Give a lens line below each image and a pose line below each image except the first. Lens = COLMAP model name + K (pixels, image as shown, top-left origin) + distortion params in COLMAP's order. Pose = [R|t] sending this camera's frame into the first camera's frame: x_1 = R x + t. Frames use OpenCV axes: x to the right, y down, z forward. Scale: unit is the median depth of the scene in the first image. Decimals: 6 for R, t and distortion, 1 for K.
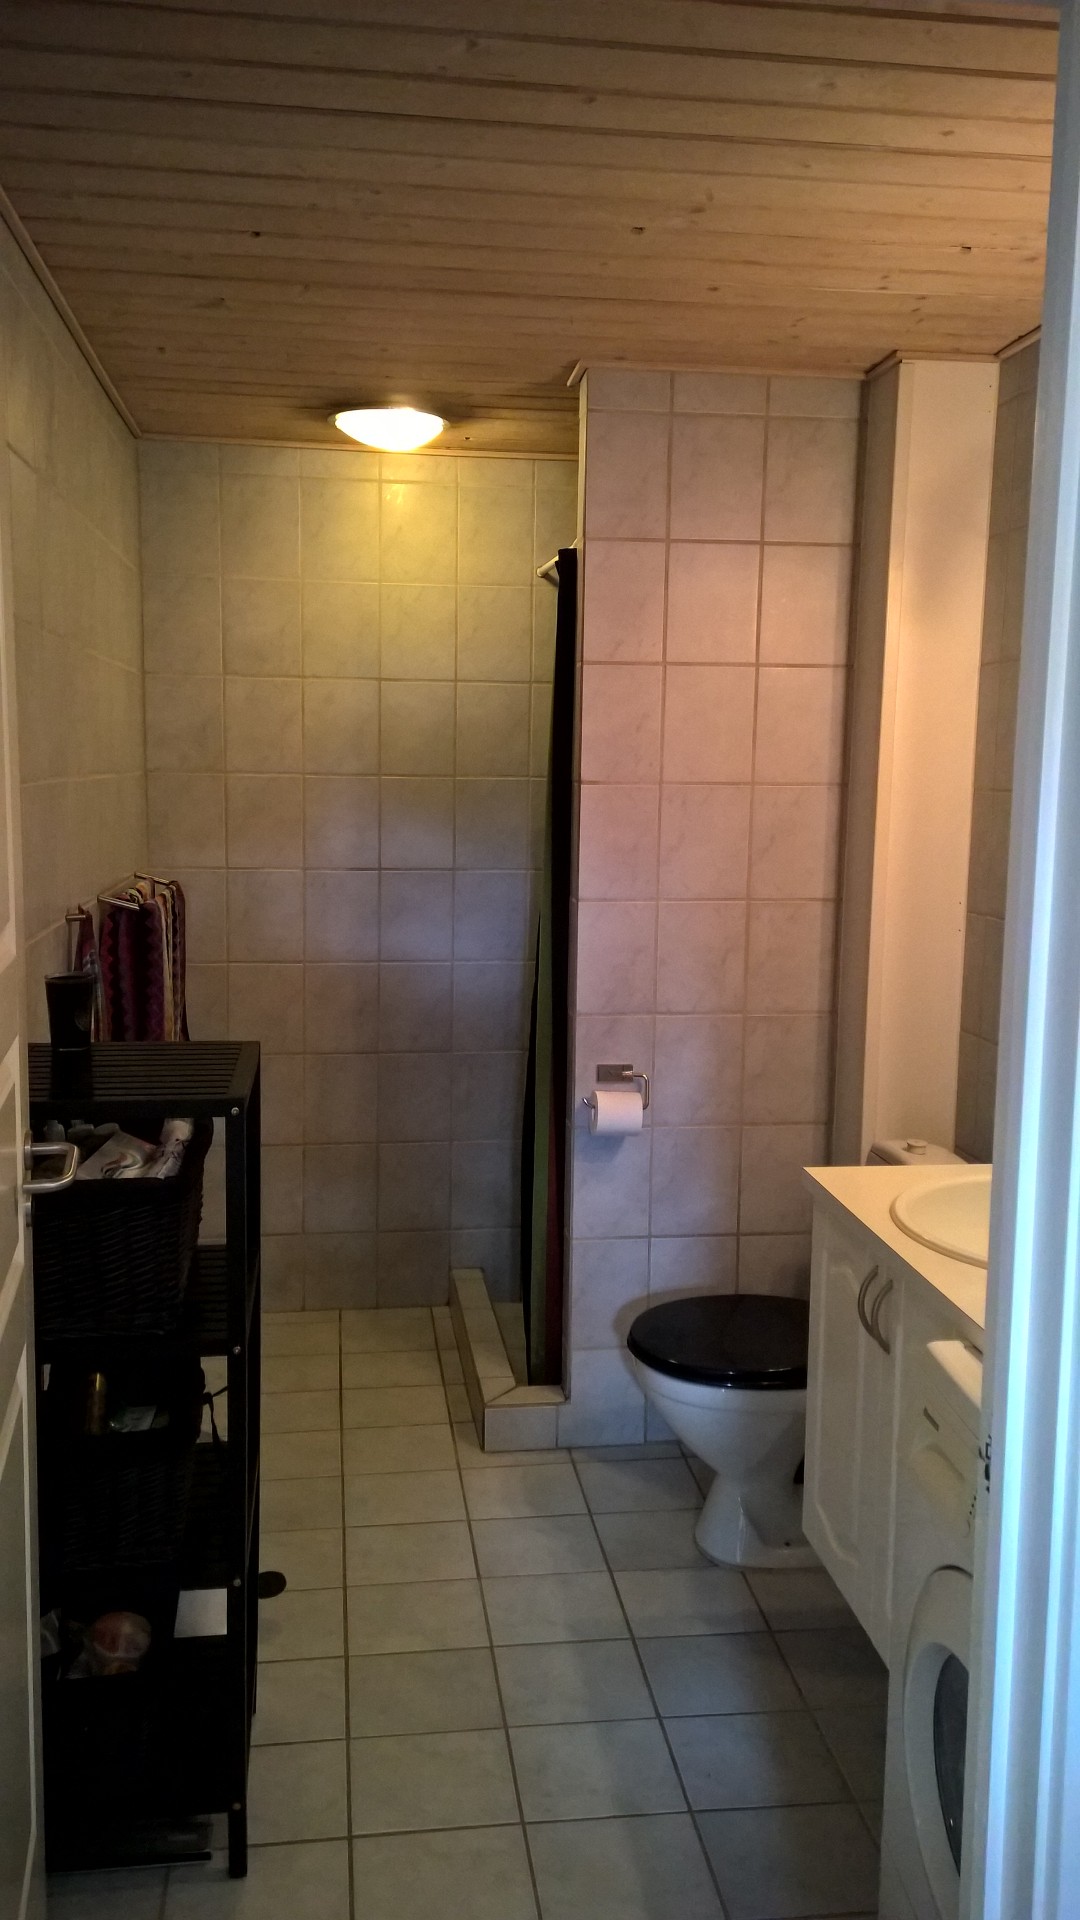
lens RADIAL K [[1421.8, 0, 534.1], [0, 1421.8, 959.7], [0, 0, 1]] dist [0.084634, -0.069980]
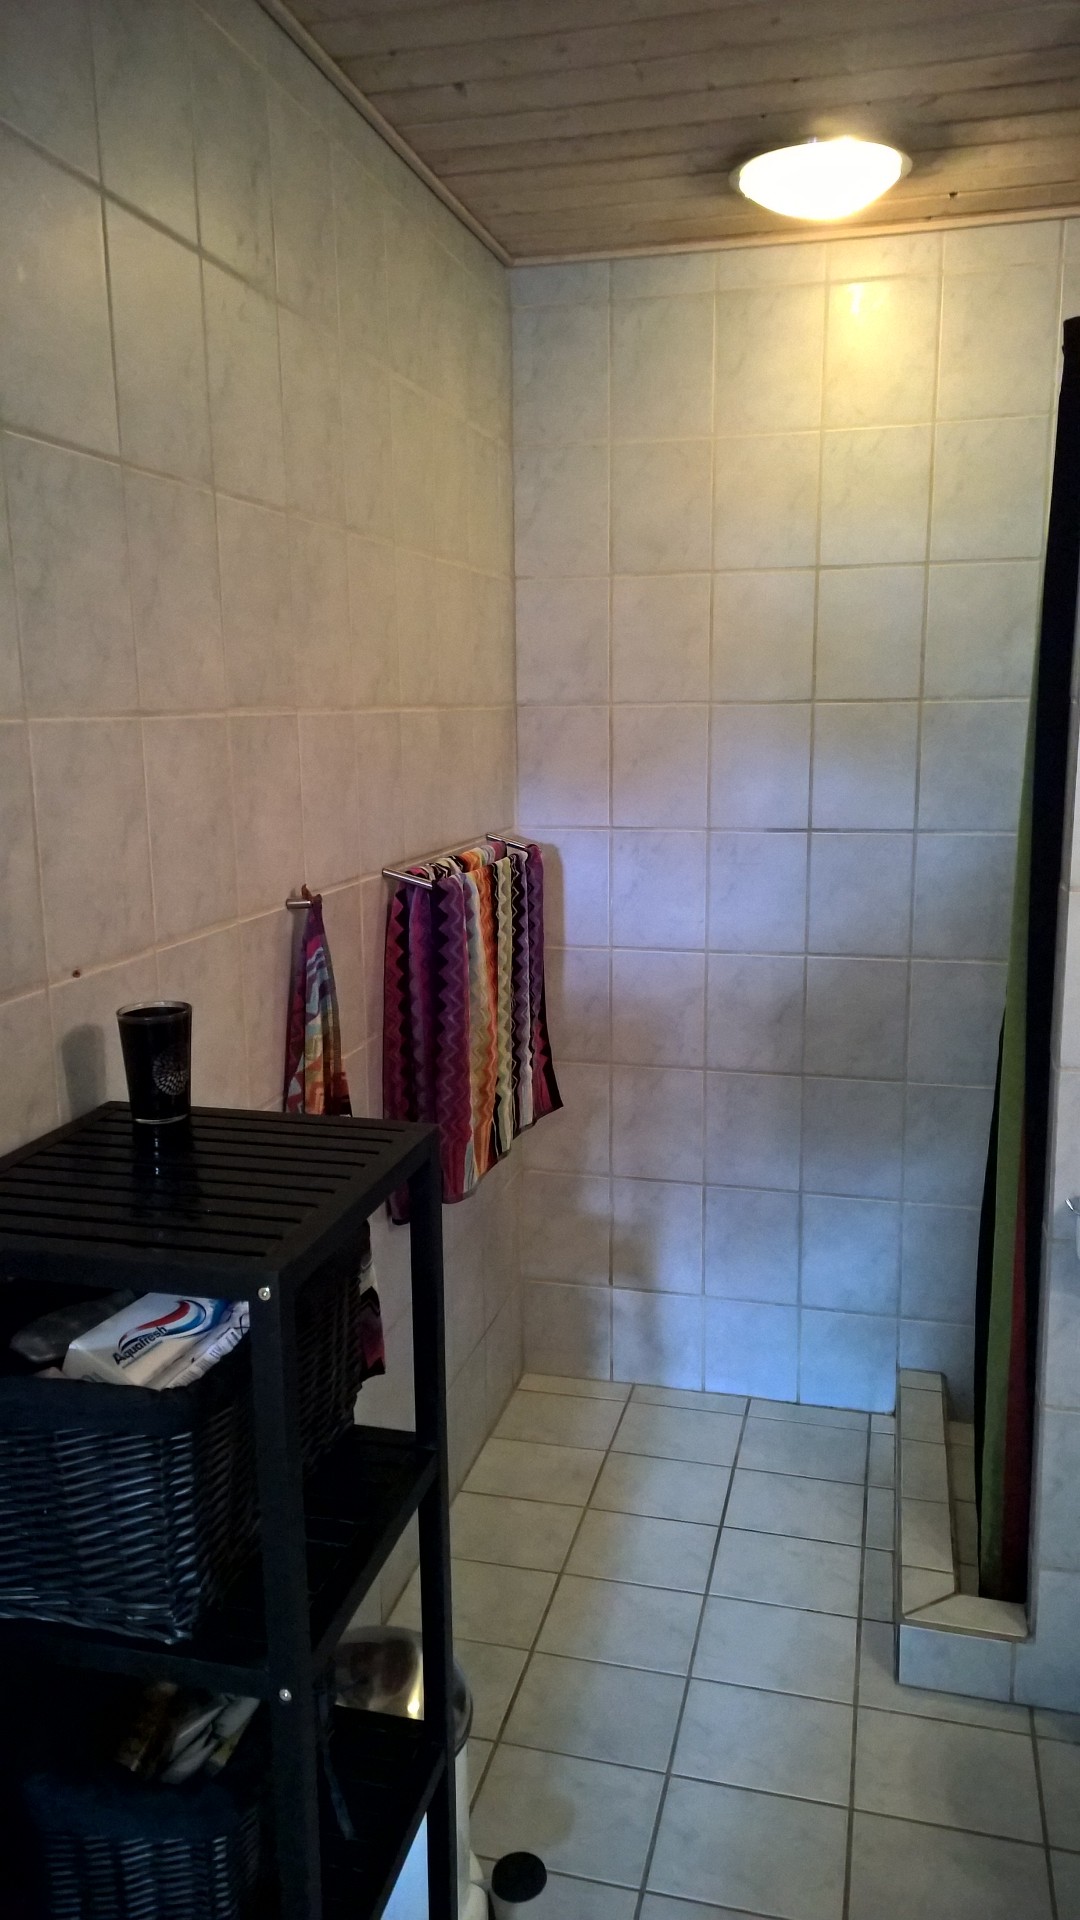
lens RADIAL K [[1421.8, 0, 534.1], [0, 1421.8, 959.7], [0, 0, 1]] dist [0.084634, -0.069980]
pose [[0.922322, 0.047683, -0.383470, 0.053727], [-0.032368, 0.998403, 0.046295, -0.030024], [0.385065, -0.030287, 0.922392, 0.298554]]
